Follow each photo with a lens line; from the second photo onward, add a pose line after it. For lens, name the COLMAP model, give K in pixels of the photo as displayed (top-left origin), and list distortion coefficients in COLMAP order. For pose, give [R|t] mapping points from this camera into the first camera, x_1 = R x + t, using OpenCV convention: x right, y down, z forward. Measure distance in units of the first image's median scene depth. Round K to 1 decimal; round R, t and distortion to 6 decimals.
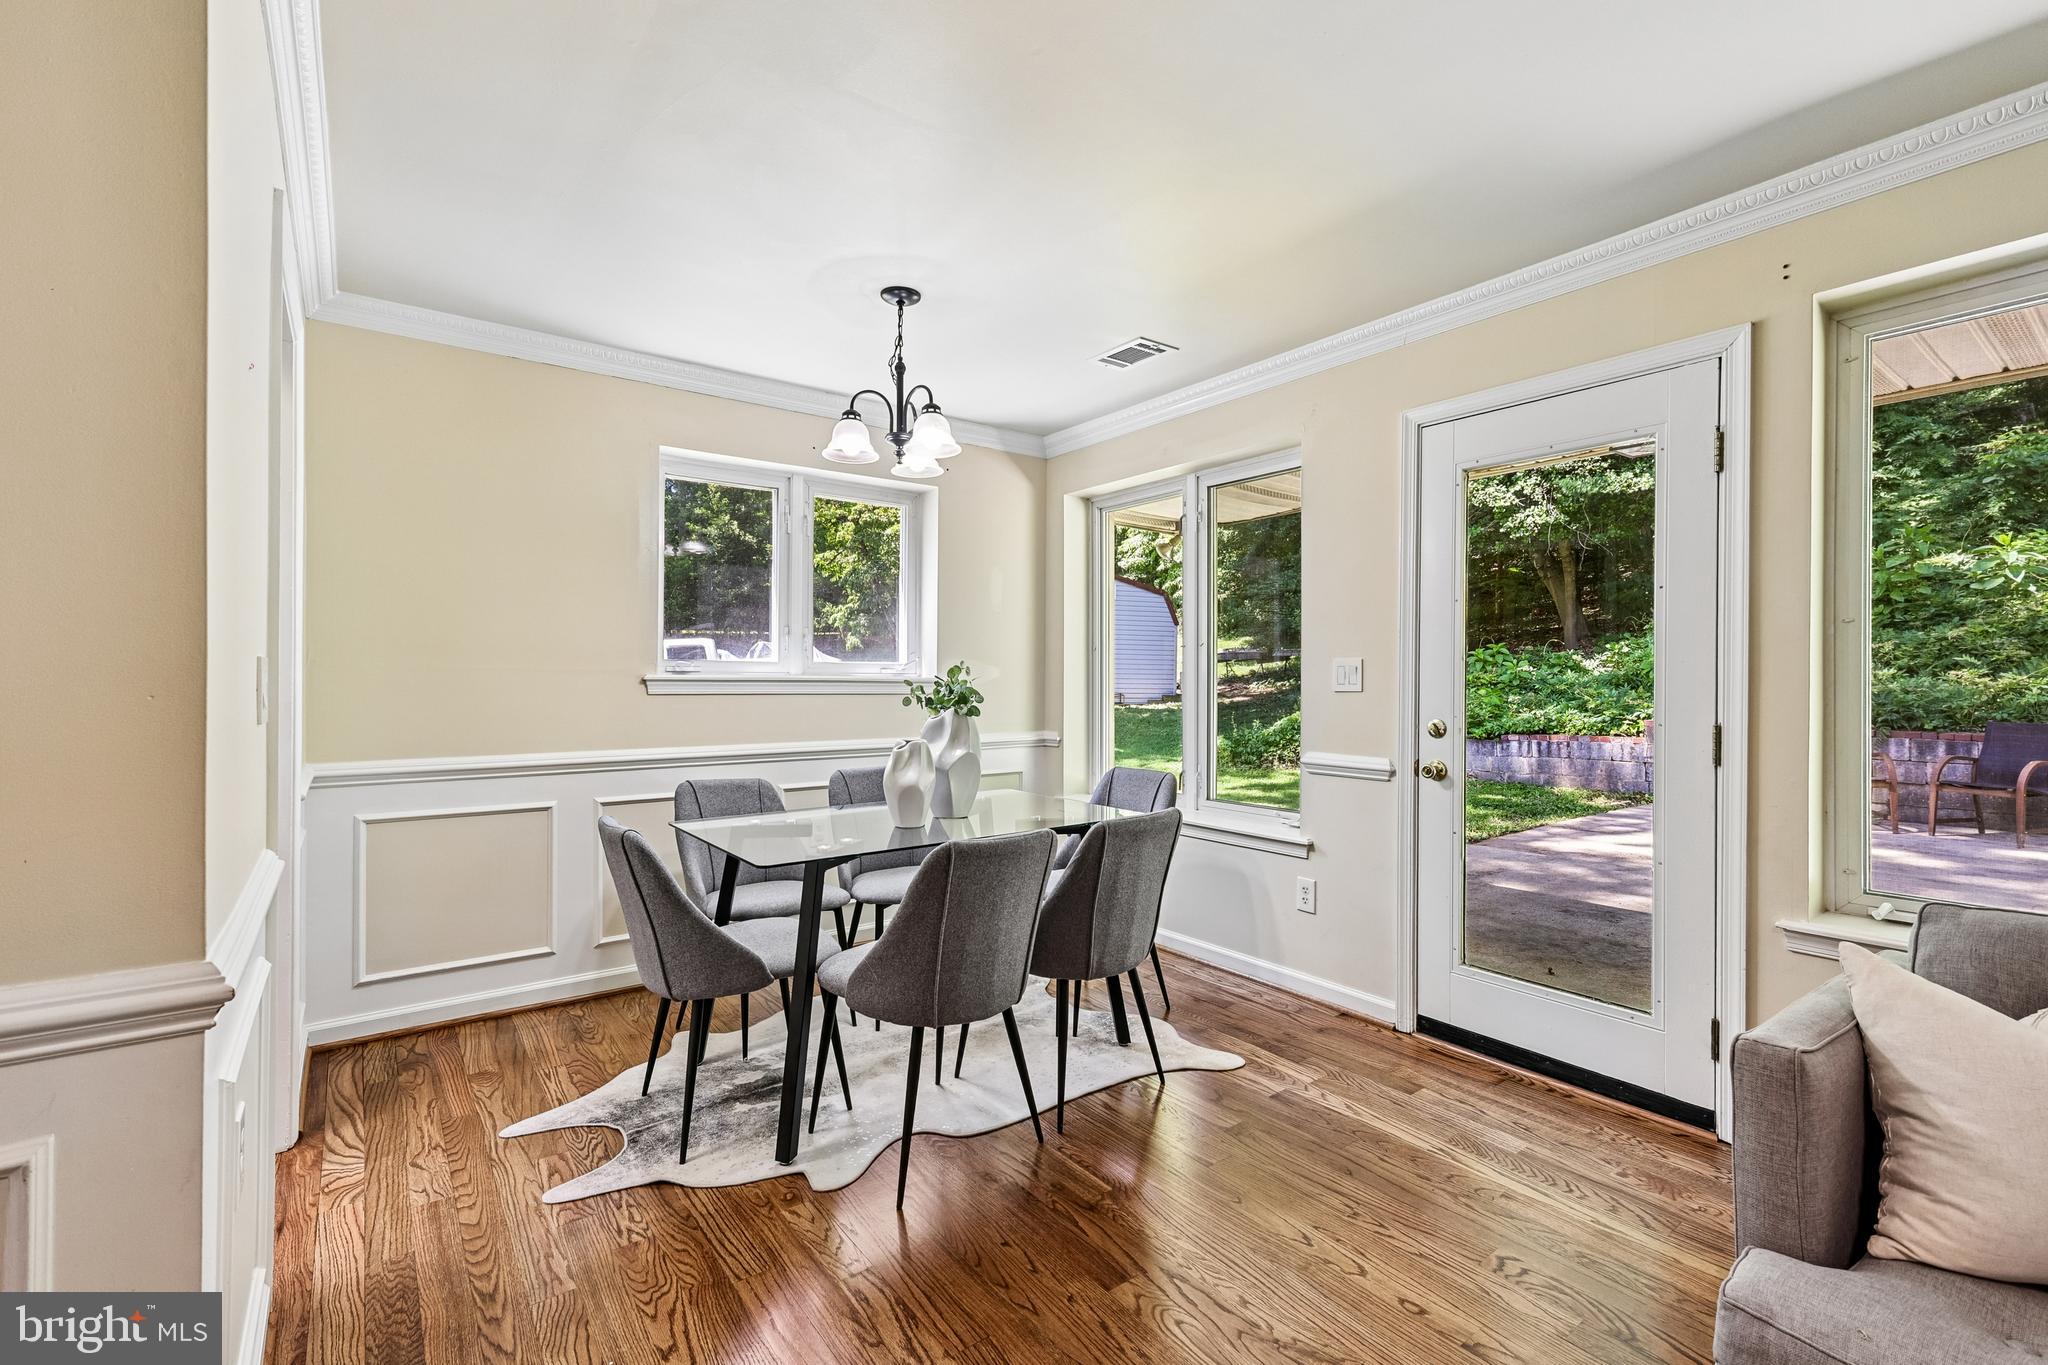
lens RADIAL K [[902.1, 0, 1029.9], [0, 902.1, 674.7], [0, 0, 1]] dist [0.003542, 0.000574]
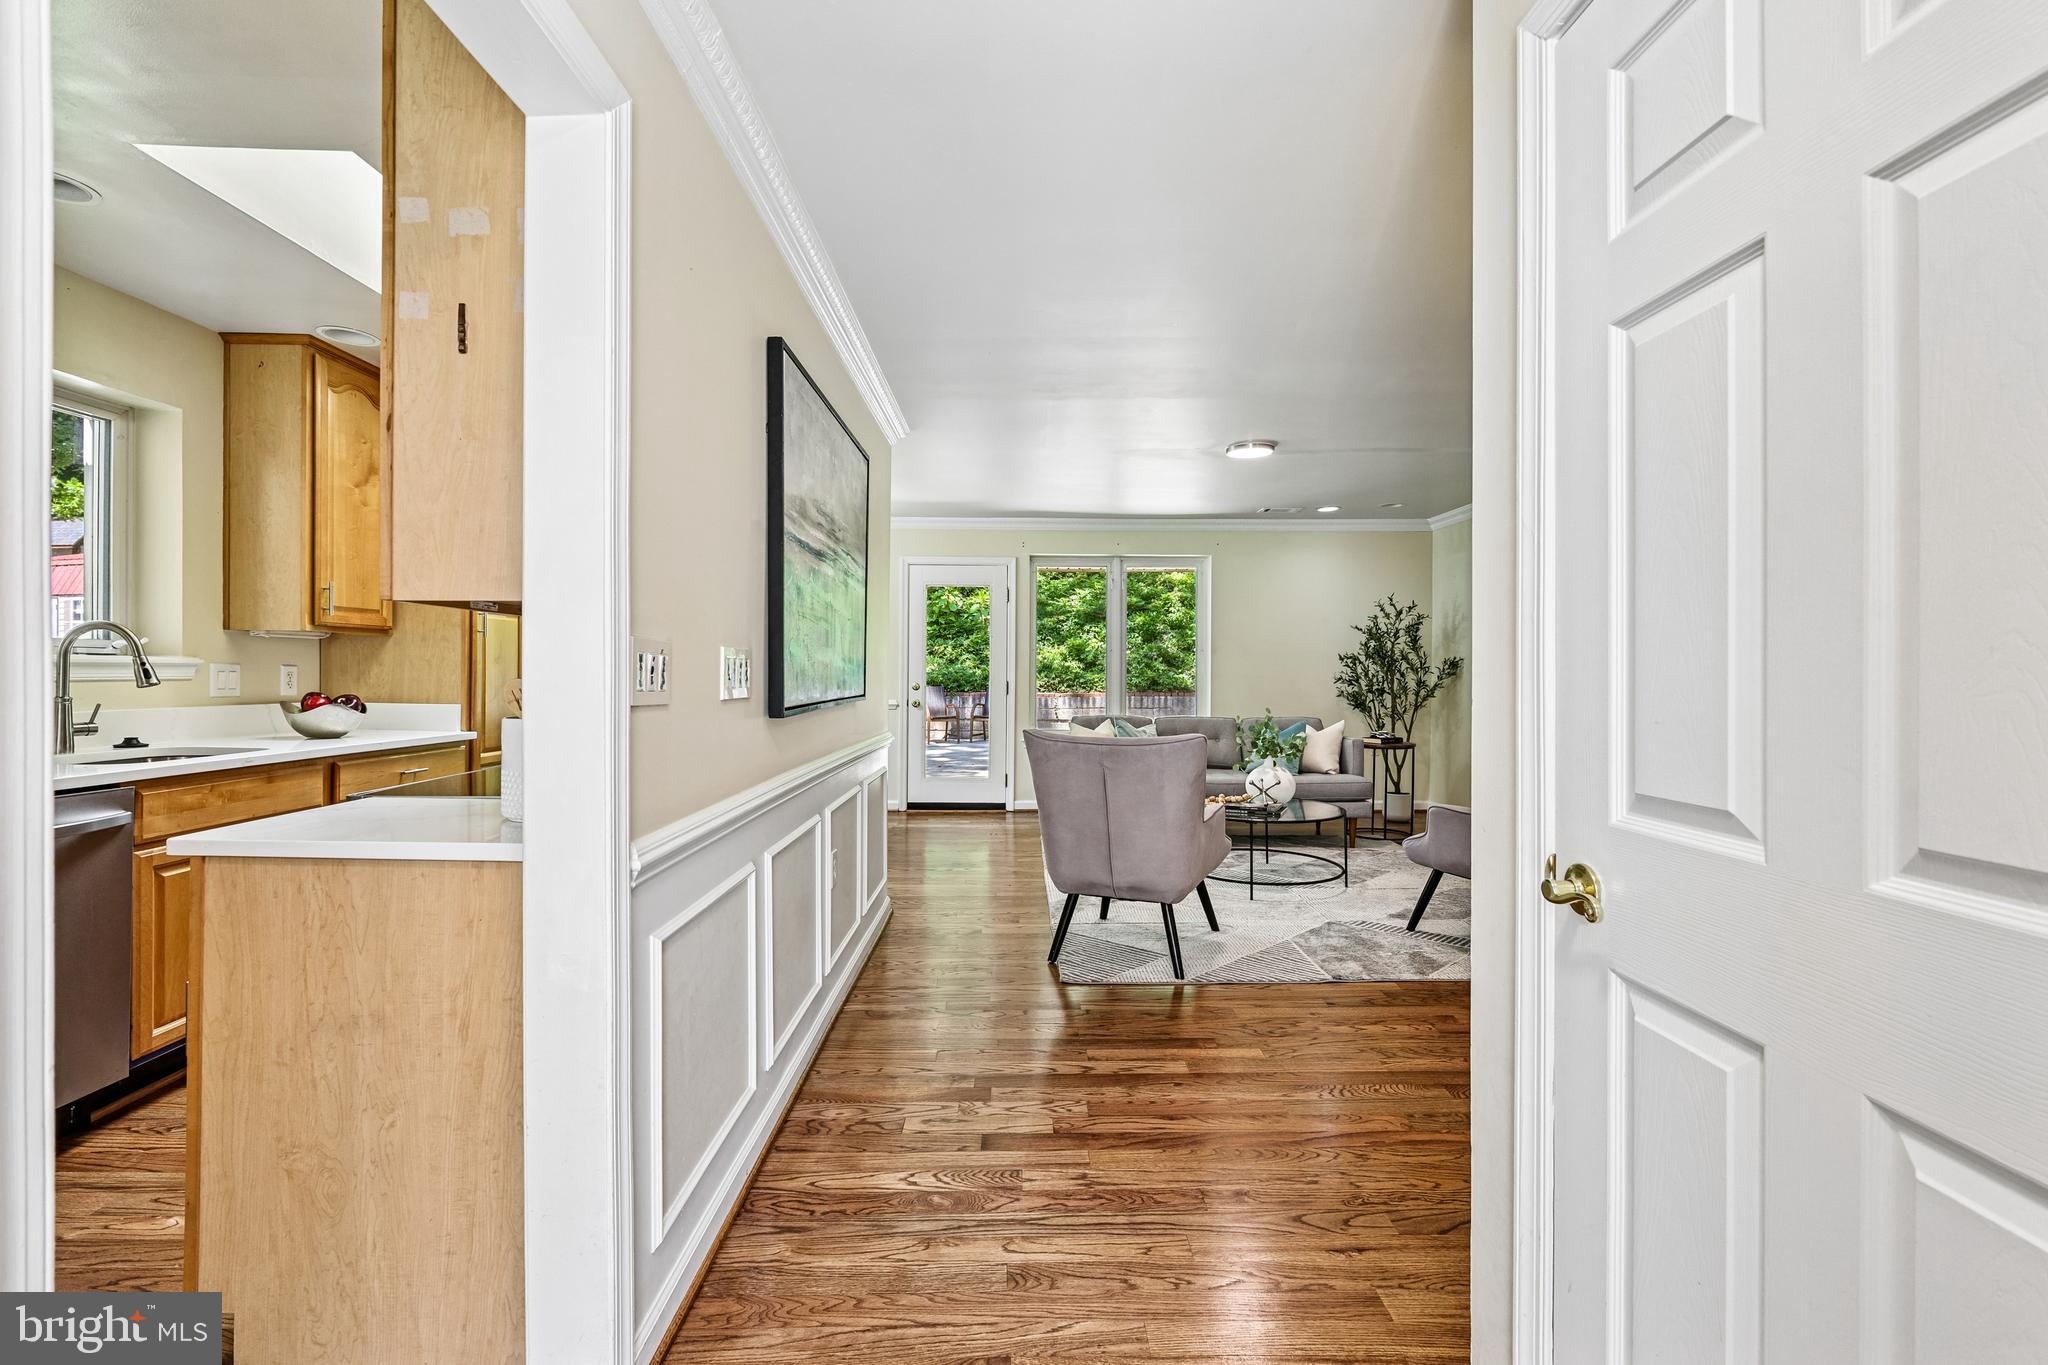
lens RADIAL K [[902.1, 0, 1029.9], [0, 902.1, 674.7], [0, 0, 1]] dist [0.003542, 0.000574]
pose [[0.588930, -0.009795, 0.808124, -1.370489], [-0.001211, 0.999915, 0.013002, -0.007154], [-0.808183, -0.008637, 0.588868, -0.726333]]
